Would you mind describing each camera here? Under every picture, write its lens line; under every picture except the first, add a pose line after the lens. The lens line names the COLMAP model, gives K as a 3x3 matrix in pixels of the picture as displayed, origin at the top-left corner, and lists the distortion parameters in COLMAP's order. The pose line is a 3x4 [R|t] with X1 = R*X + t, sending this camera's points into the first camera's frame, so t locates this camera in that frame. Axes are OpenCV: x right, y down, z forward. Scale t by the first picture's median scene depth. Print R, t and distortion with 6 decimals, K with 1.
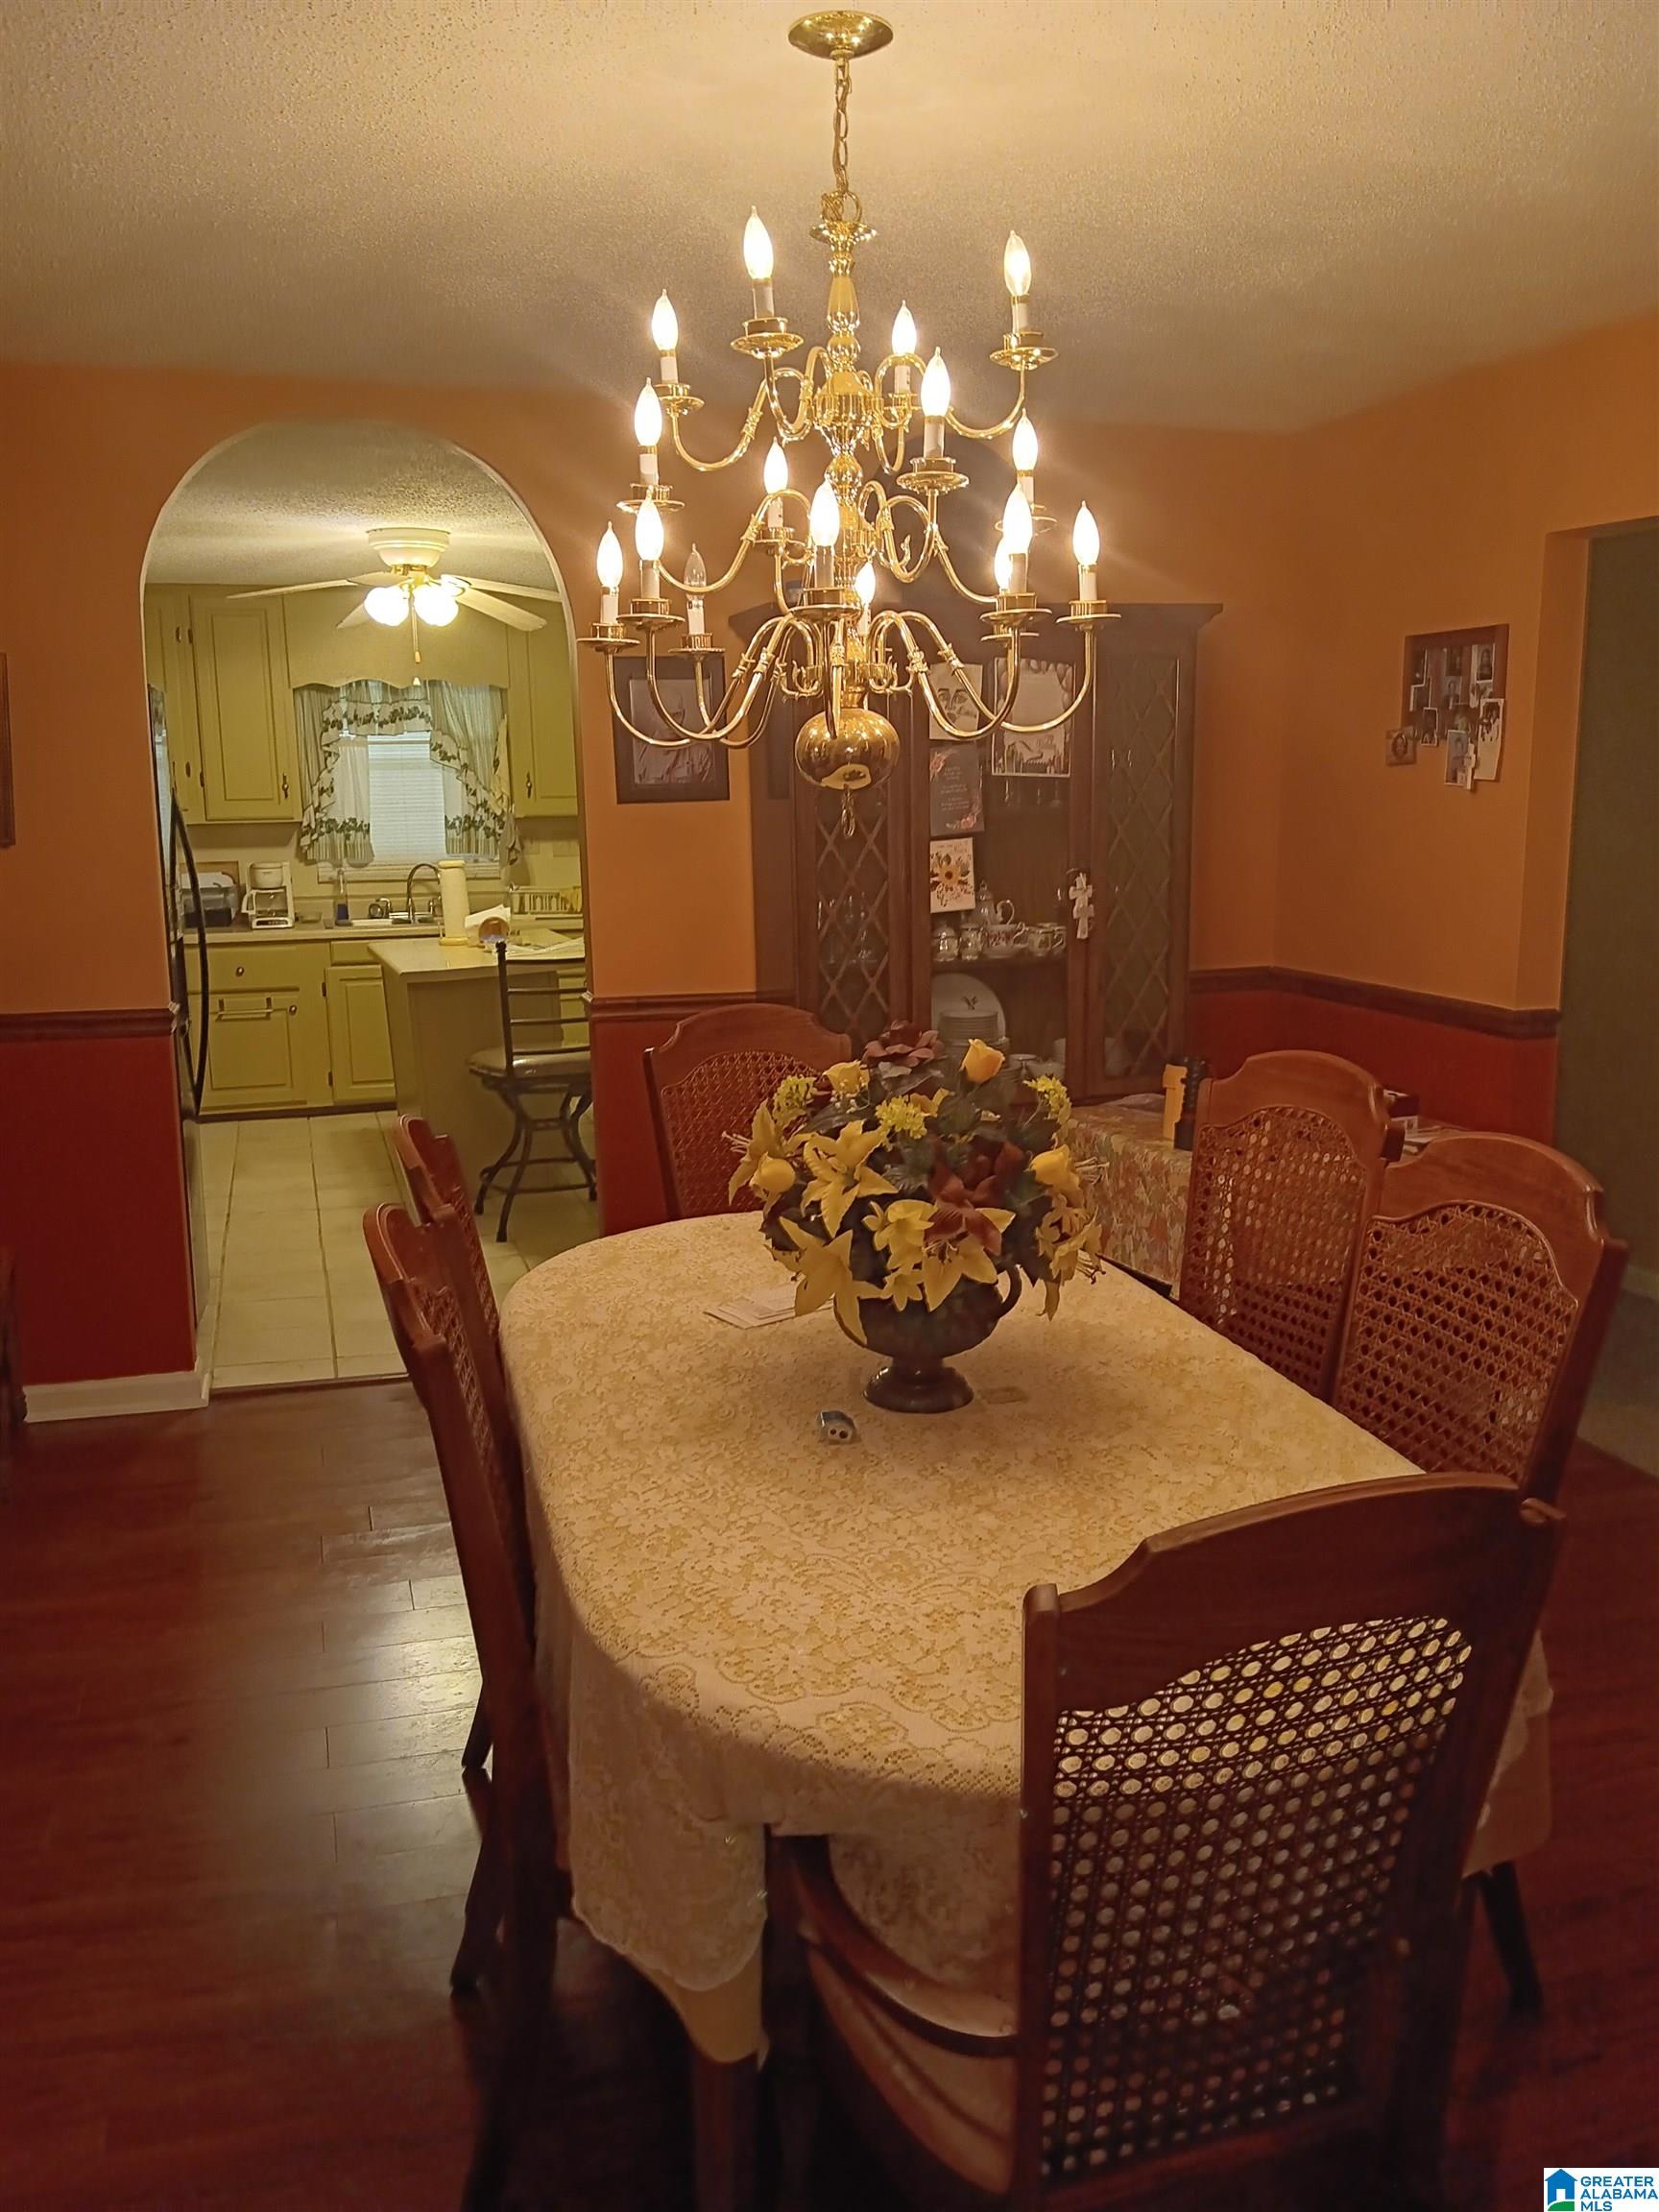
lens RADIAL K [[1776.0, 0, 829.5], [0, 1776.0, 1106.0], [0, 0, 1]] dist [0.096279, -0.001871]
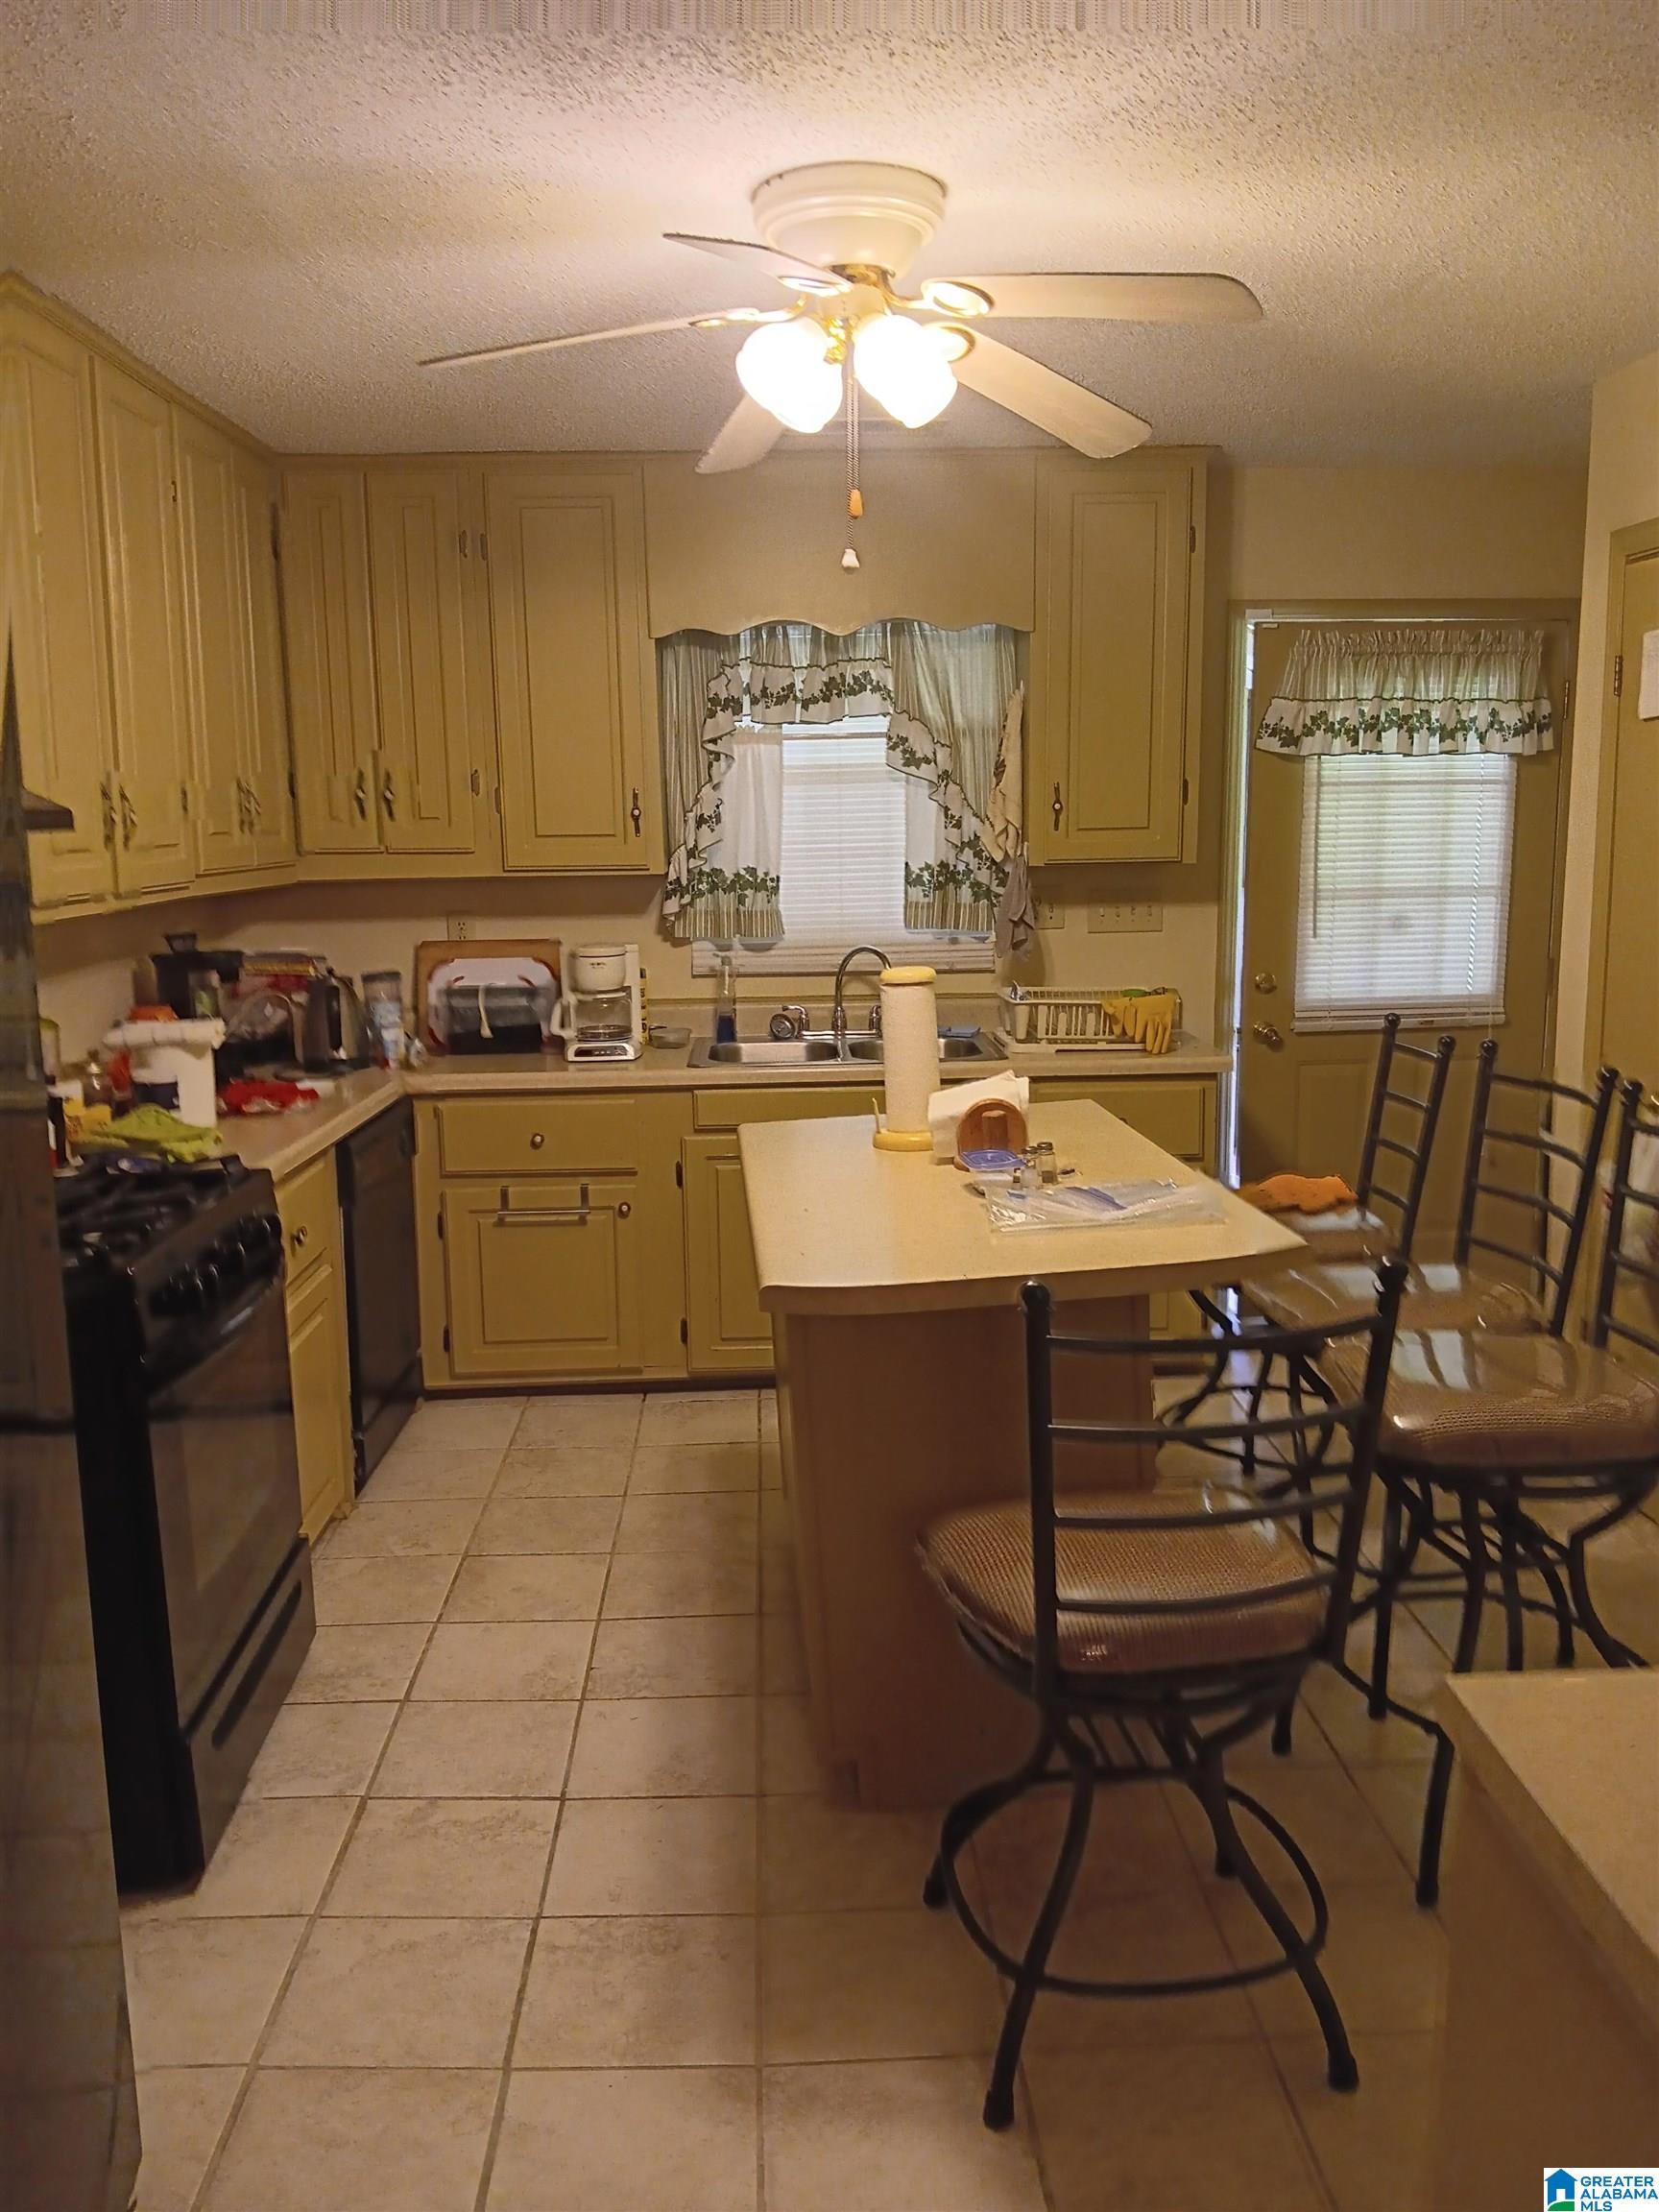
lens RADIAL K [[1707.7, 0, 829.5], [0, 1707.7, 1106.0], [0, 0, 1]] dist [0.158227, -0.000903]
pose [[0.966504, 0.043709, -0.252904, -0.098172], [-0.046256, 0.998921, -0.004131, -0.082680], [0.252450, 0.015691, 0.967483, 0.473041]]
